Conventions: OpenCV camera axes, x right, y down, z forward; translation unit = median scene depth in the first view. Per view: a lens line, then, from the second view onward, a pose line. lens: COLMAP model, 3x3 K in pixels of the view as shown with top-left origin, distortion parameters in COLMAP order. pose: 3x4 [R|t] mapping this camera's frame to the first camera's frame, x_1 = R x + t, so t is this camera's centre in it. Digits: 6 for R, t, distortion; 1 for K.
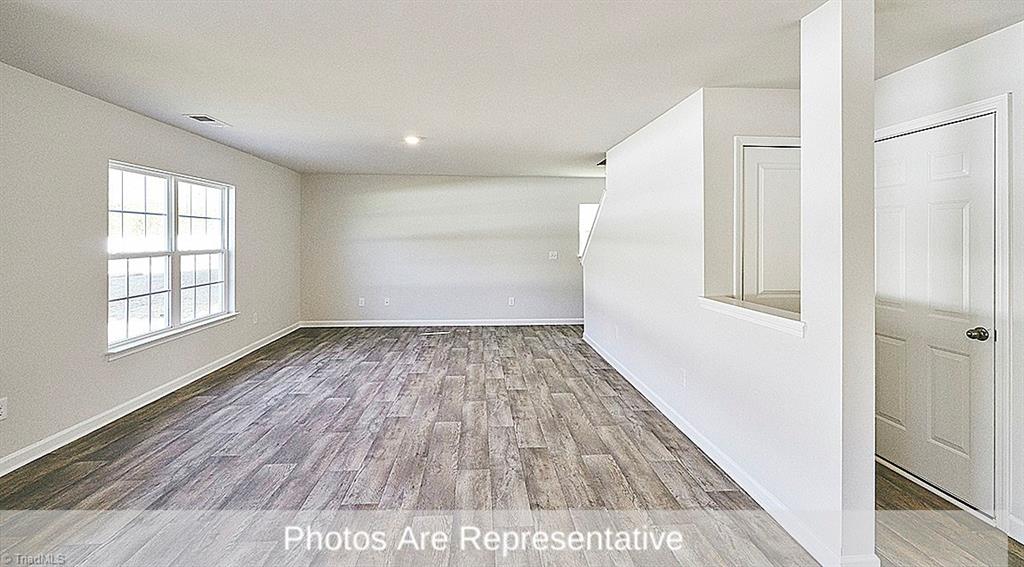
lens RADIAL K [[461.6, 0, 488.3], [0, 461.6, 249.0], [0, 0, 1]] dist [-0.000582, 0.001295]
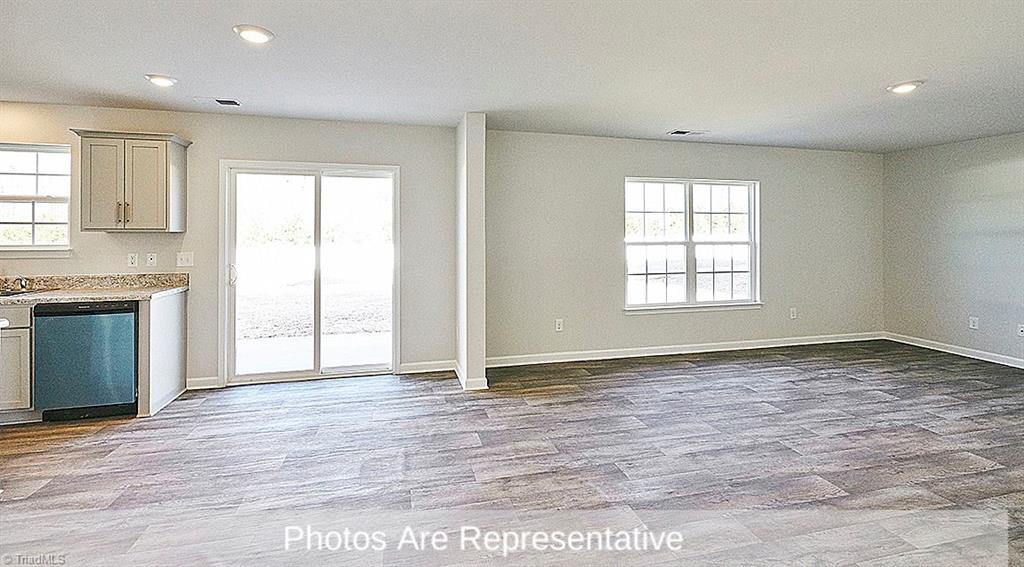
lens RADIAL K [[422.2, 0, 478.6], [0, 422.2, 235.0], [0, 0, 1]] dist [-0.008273, 0.002116]
pose [[0.163676, -0.002434, -0.986511, 0.301398], [-0.022519, 0.999727, -0.006203, 0.006758], [0.986257, 0.023231, 0.163576, 0.230098]]
